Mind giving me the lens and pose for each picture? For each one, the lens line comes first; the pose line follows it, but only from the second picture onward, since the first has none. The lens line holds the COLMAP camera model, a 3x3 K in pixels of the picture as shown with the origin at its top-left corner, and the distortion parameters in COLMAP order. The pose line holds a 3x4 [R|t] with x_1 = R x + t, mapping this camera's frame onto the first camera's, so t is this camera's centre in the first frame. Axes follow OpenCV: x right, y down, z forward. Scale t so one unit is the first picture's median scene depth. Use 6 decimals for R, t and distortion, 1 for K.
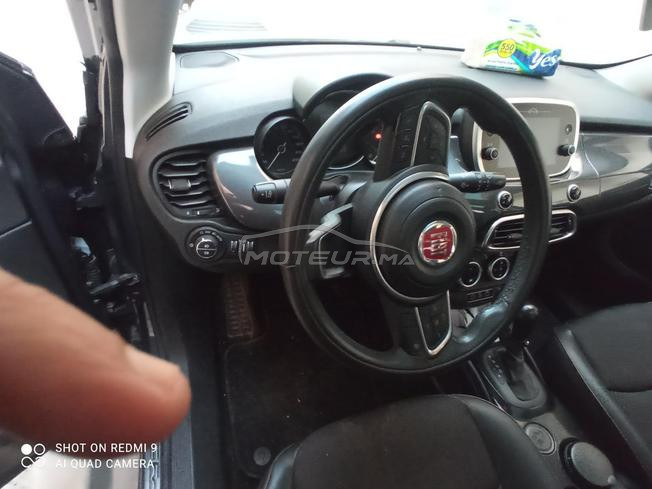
lens RADIAL K [[349.6, 0, 323.9], [0, 349.6, 246.3], [0, 0, 1]] dist [-0.026038, -0.000398]
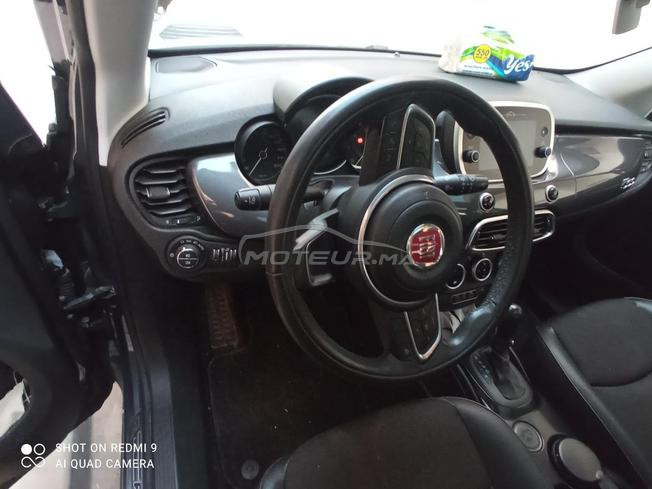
lens RADIAL K [[349.6, 0, 324.9], [0, 349.6, 245.6], [0, 0, 1]] dist [-0.026038, -0.000398]
pose [[0.998103, -0.026519, 0.055556, -0.009029], [0.027462, 0.999490, -0.016284, -0.002056], [-0.055096, 0.017779, 0.998323, 0.015166]]
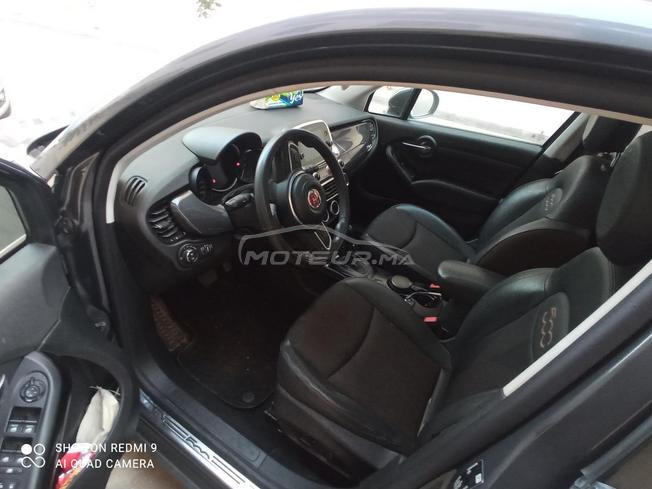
lens RADIAL K [[349.6, 0, 323.8], [0, 349.6, 246.7], [0, 0, 1]] dist [-0.026038, -0.000398]
pose [[0.756570, -0.389459, 0.525285, -0.626116], [0.404838, 0.909803, 0.091460, 0.059491], [-0.513525, 0.143459, 0.845997, -0.610206]]
